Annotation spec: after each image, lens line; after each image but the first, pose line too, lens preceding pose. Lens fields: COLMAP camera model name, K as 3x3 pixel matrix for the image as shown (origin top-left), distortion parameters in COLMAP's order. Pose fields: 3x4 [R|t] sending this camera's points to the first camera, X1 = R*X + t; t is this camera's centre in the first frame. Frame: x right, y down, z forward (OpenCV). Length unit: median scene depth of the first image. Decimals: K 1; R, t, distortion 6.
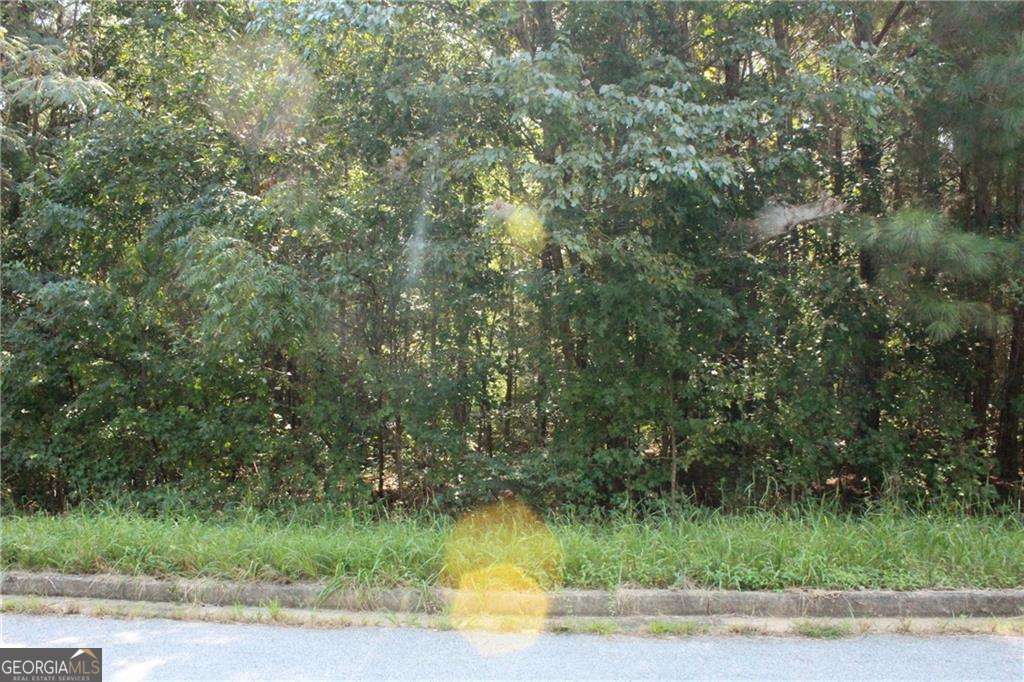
lens RADIAL K [[865.5, 0, 512.0], [0, 865.5, 341.0], [0, 0, 1]] dist [-0.173064, 0.176683]
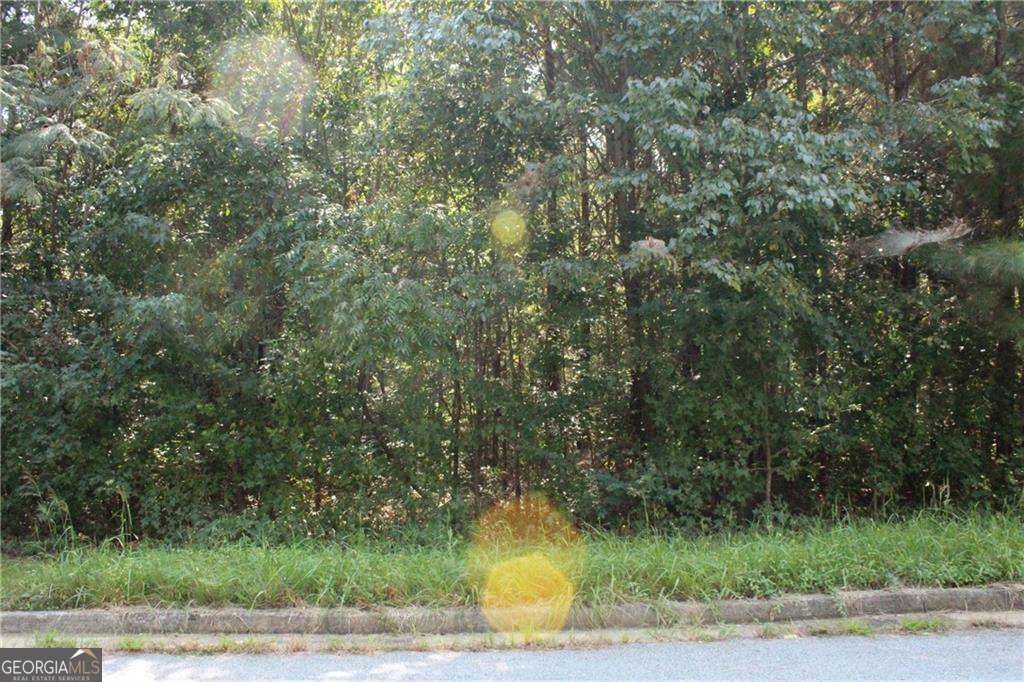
lens RADIAL K [[865.5, 0, 512.0], [0, 865.5, 341.0], [0, 0, 1]] dist [-0.173064, 0.176683]
pose [[0.989659, -0.000182, 0.143440, -0.388524], [0.002690, 0.999847, -0.017290, -0.005058], [-0.143415, 0.017498, 0.989508, 0.013717]]
